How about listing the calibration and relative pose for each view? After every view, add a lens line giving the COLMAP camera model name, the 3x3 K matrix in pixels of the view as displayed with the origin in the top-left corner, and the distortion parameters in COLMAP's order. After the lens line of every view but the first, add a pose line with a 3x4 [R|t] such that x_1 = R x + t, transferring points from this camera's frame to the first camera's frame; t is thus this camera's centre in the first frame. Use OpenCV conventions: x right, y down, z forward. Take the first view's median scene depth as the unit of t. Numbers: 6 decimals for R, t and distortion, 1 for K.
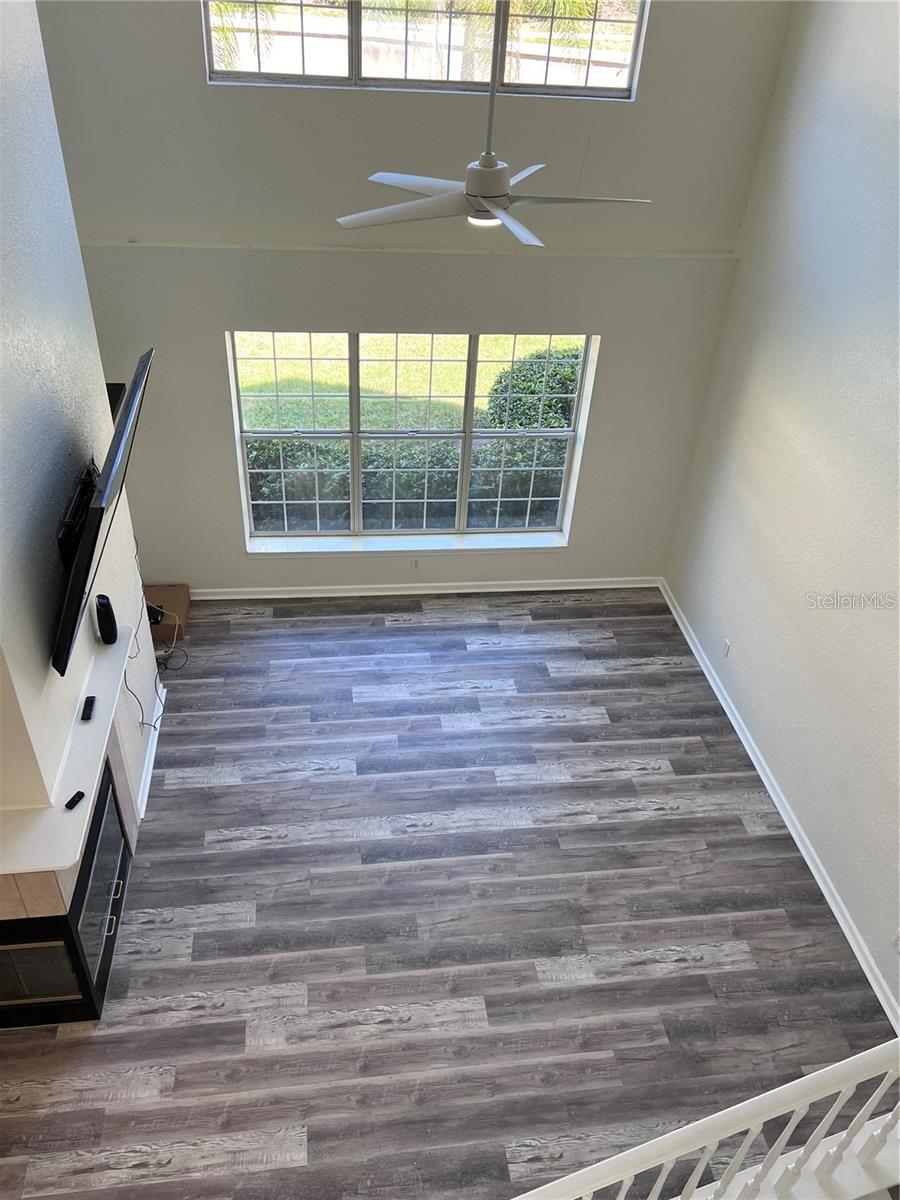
lens RADIAL K [[901.0, 0, 449.4], [0, 901.0, 593.8], [0, 0, 1]] dist [0.041053, -0.050316]
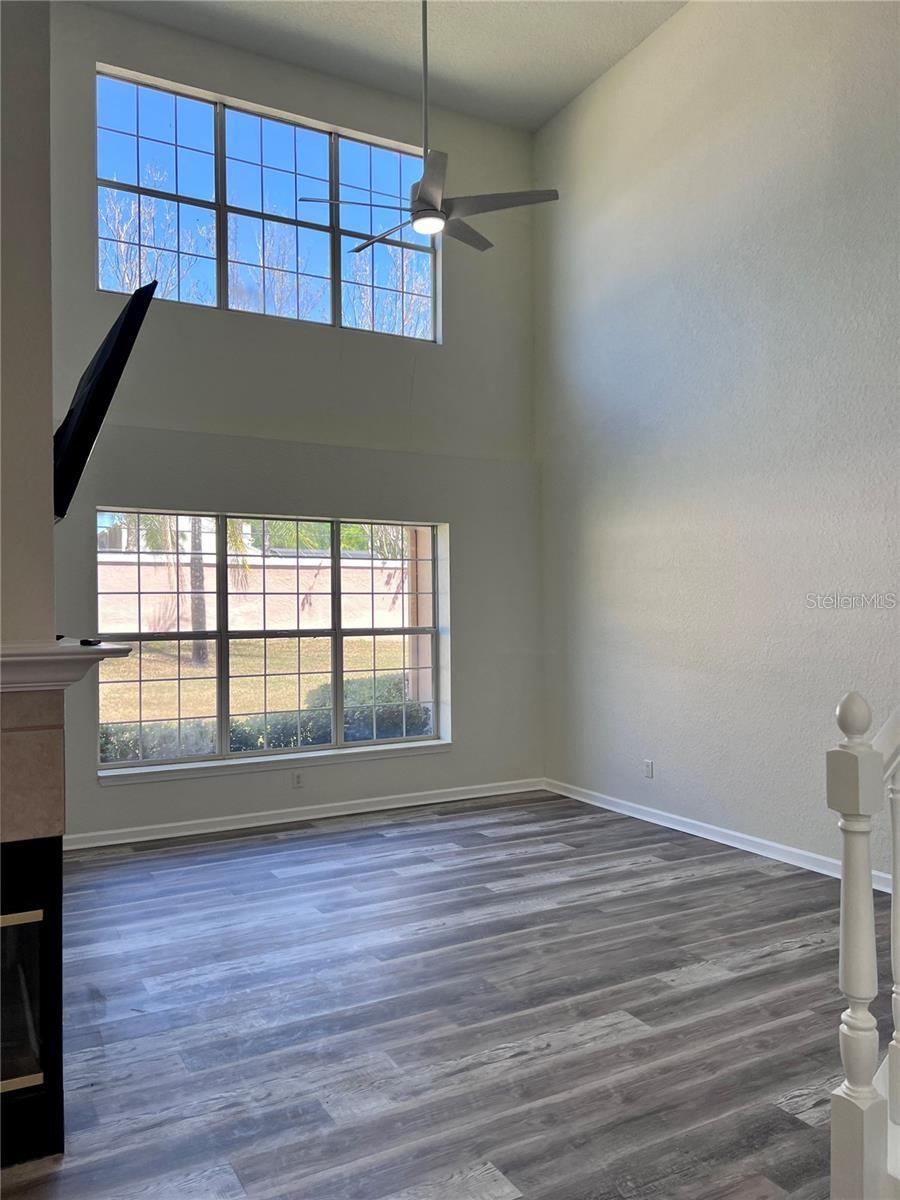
lens RADIAL K [[901.0, 0, 455.5], [0, 901.0, 601.5], [0, 0, 1]] dist [0.041053, -0.050316]
pose [[0.923637, -0.055226, 0.379268, -0.306050], [0.273664, 0.787839, -0.551740, 0.497114], [-0.268332, 0.613400, 0.742791, 0.277963]]
